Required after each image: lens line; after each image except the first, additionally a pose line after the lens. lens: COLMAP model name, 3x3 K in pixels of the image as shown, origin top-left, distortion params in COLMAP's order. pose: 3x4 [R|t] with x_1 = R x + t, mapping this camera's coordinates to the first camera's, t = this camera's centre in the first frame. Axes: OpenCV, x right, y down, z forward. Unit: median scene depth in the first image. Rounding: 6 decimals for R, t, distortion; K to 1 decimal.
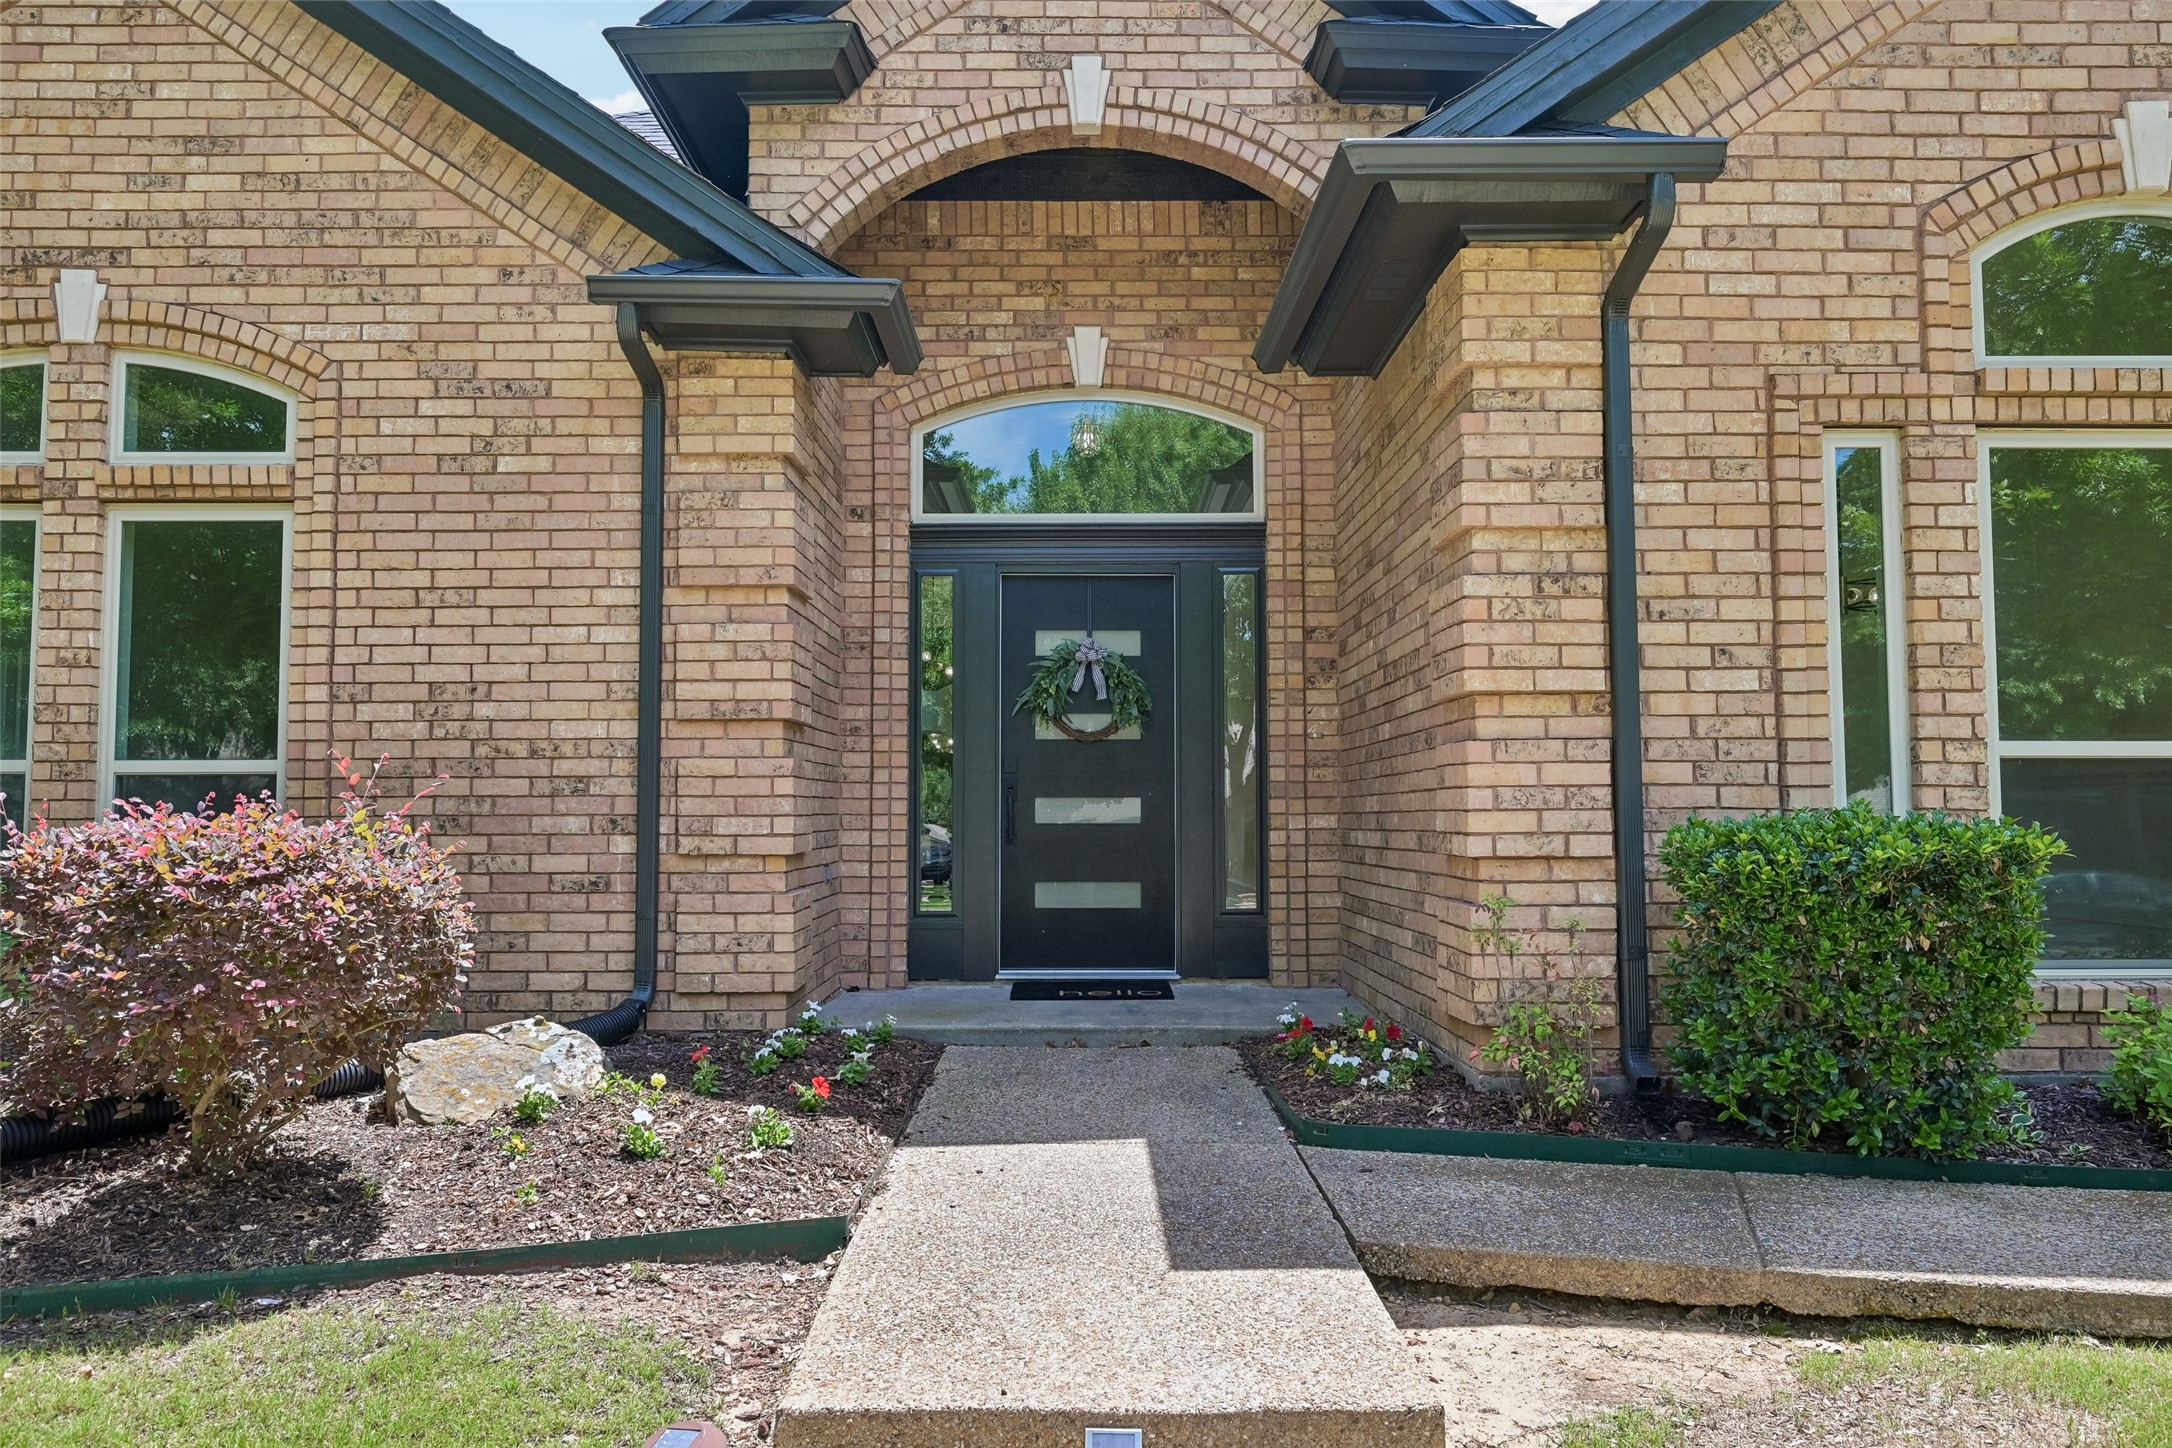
lens RADIAL K [[1500.6, 0, 1087.3], [0, 1500.6, 721.5], [0, 0, 1]] dist [0.001994, -0.002029]
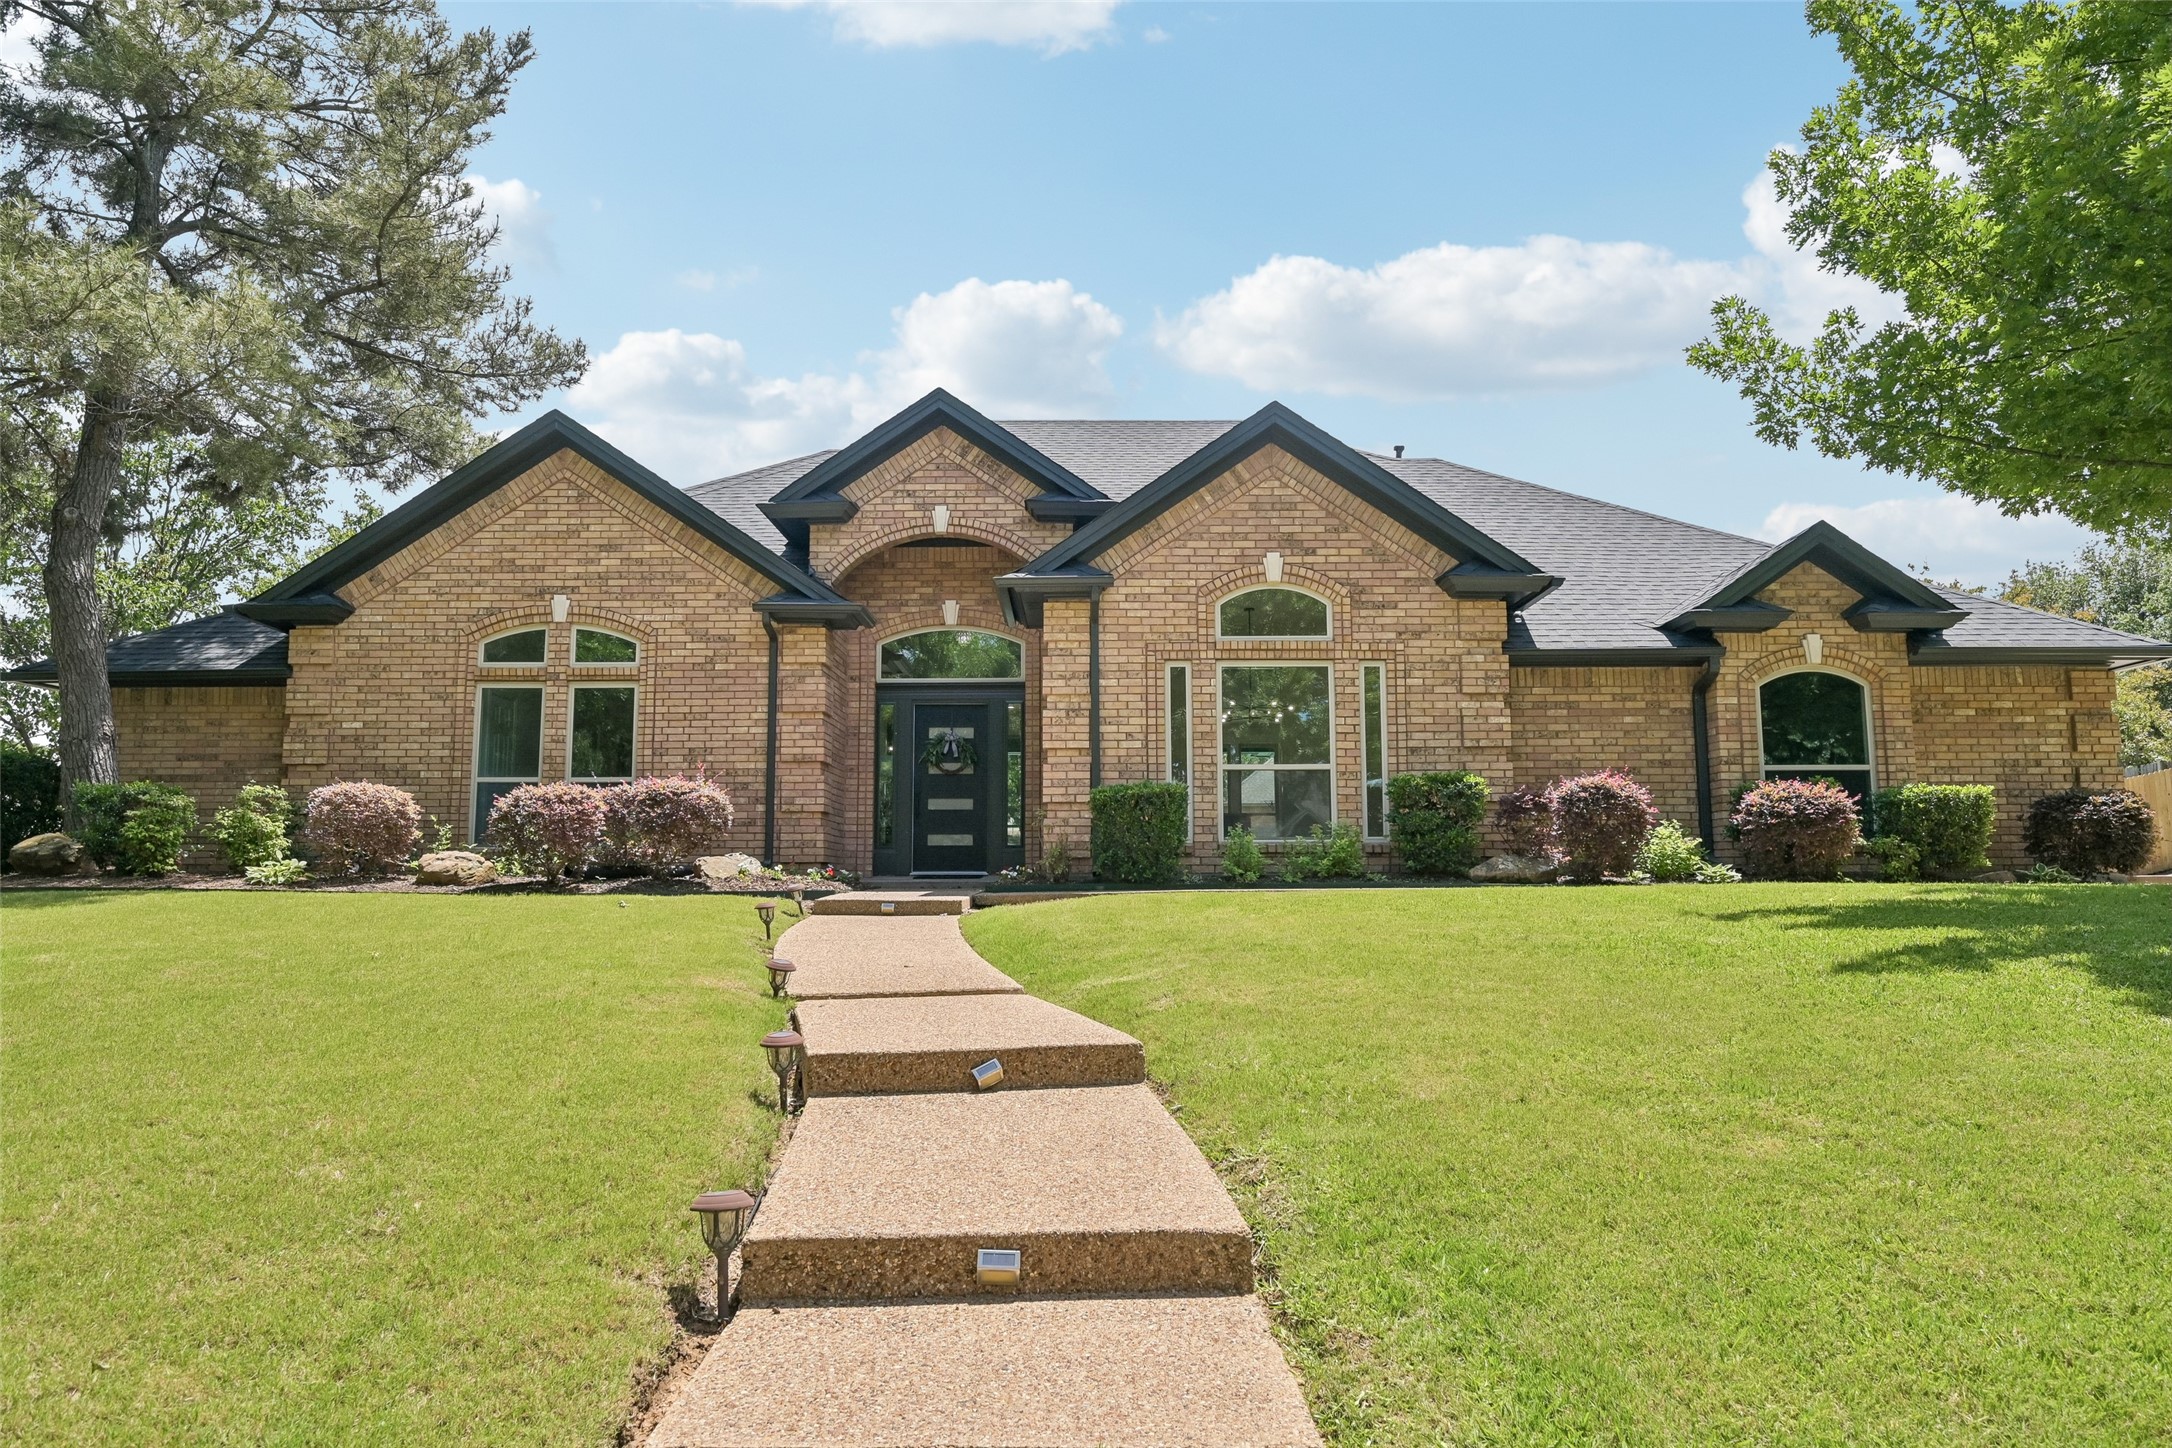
lens RADIAL K [[1311.0, 0, 1083.5], [0, 1311.0, 724.3], [0, 0, 1]] dist [-0.000309, -0.001064]
pose [[0.999950, -0.002779, -0.009566, 0.289137], [0.002208, 0.998245, -0.059171, 0.071834], [0.009714, 0.059146, 0.998202, -1.334129]]
